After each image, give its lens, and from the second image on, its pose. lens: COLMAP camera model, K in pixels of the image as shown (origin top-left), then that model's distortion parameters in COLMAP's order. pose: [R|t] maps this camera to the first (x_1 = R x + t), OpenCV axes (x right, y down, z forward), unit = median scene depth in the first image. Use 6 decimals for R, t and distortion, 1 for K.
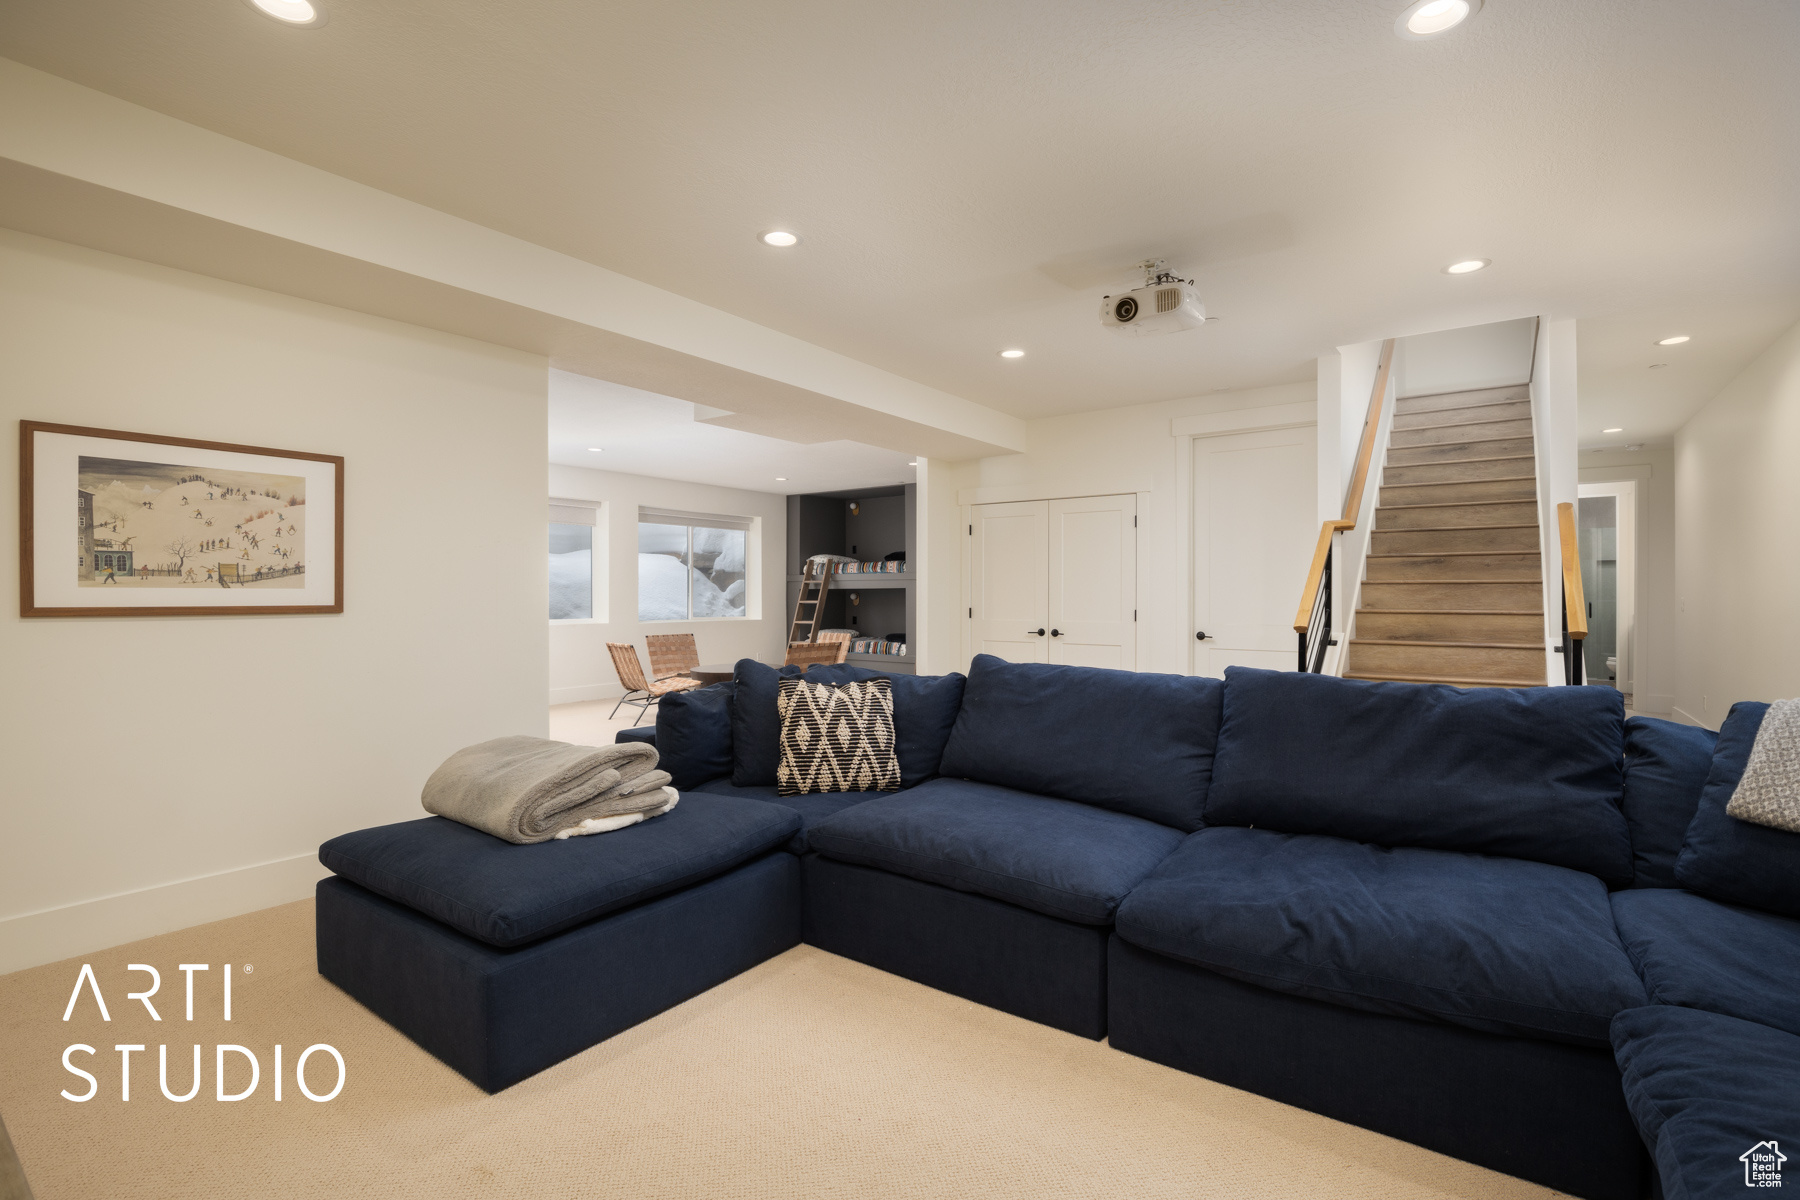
lens RADIAL K [[830.4, 0, 899.0], [0, 830.4, 602.0], [0, 0, 1]] dist [0.001419, -0.000102]
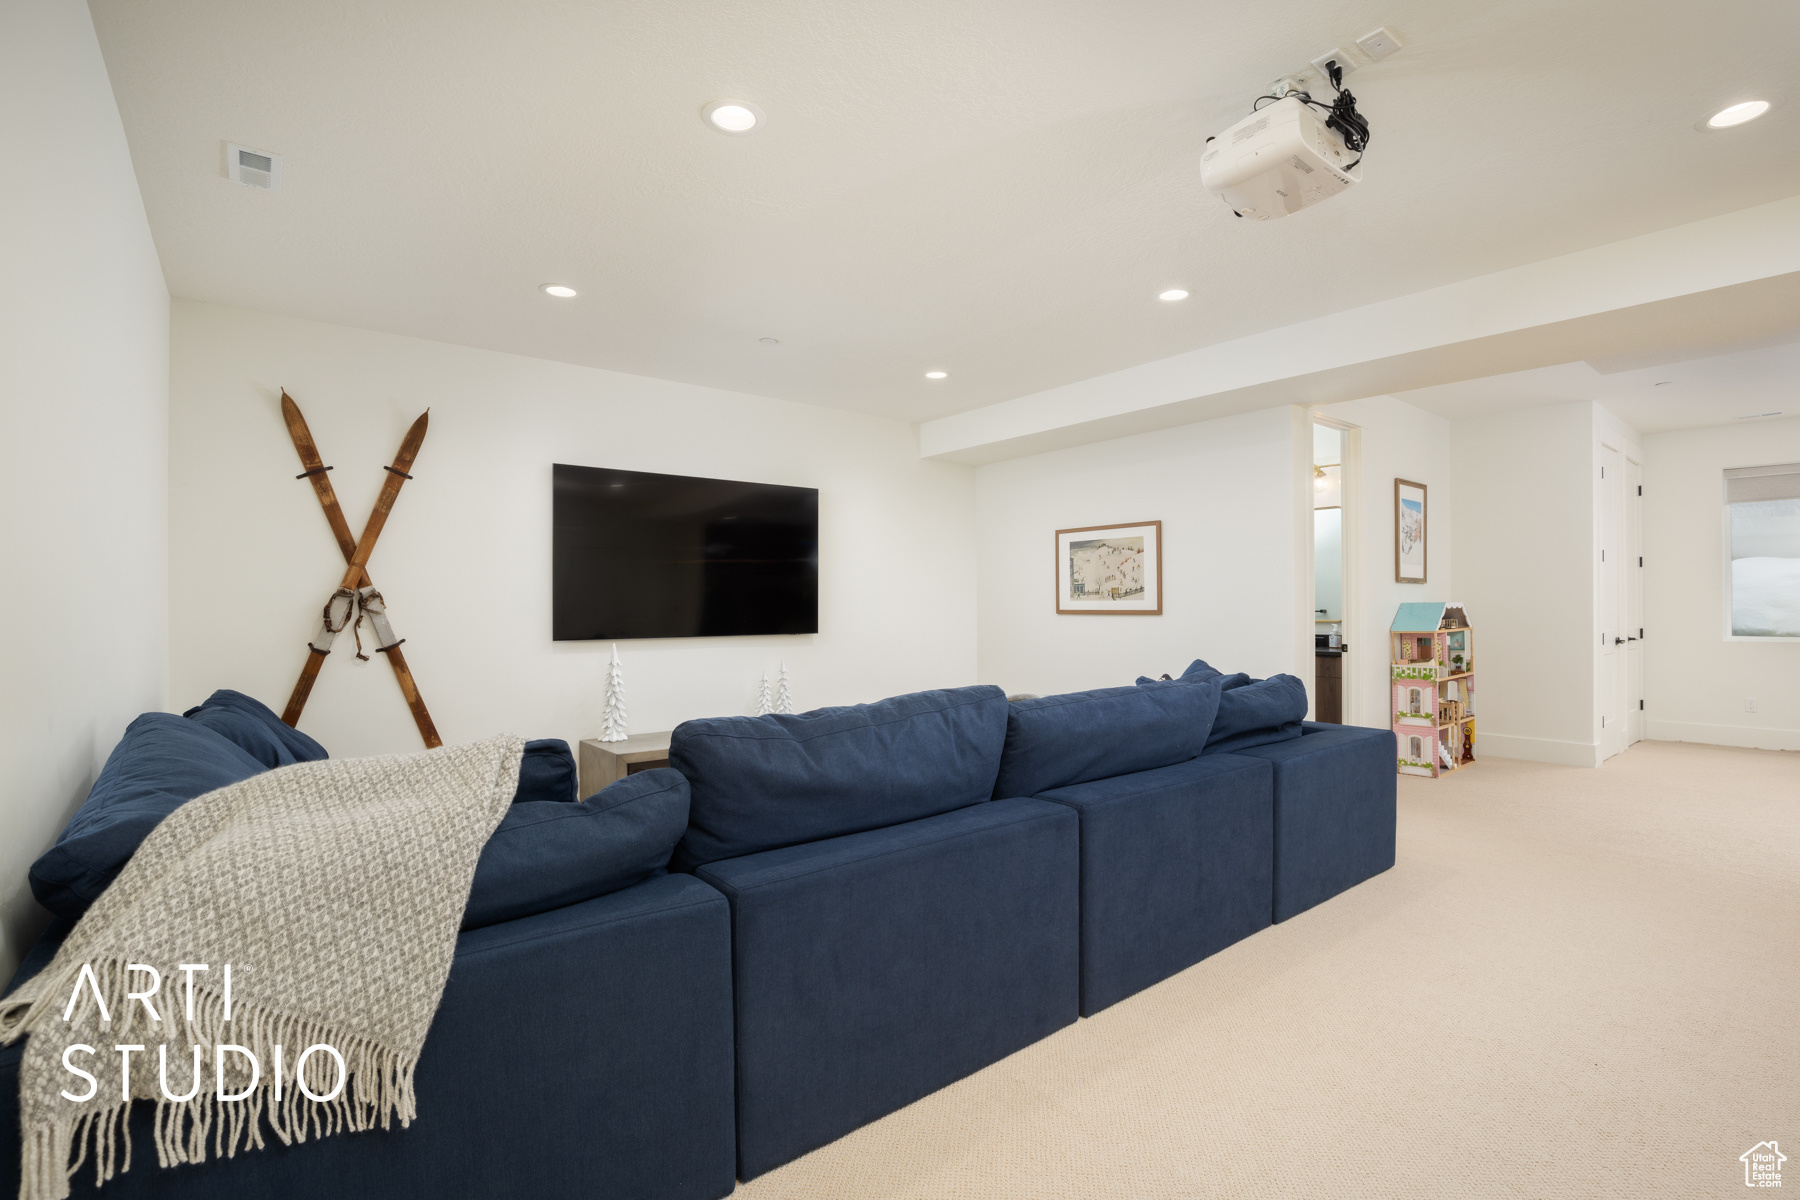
lens RADIAL K [[830.4, 0, 898.3], [0, 830.4, 607.1], [0, 0, 1]] dist [0.001419, -0.000102]
pose [[-0.234892, -0.006373, -0.972001, 0.765822], [-0.013822, 0.999899, -0.003215, 0.007471], [0.971923, 0.012680, -0.234956, 0.641132]]
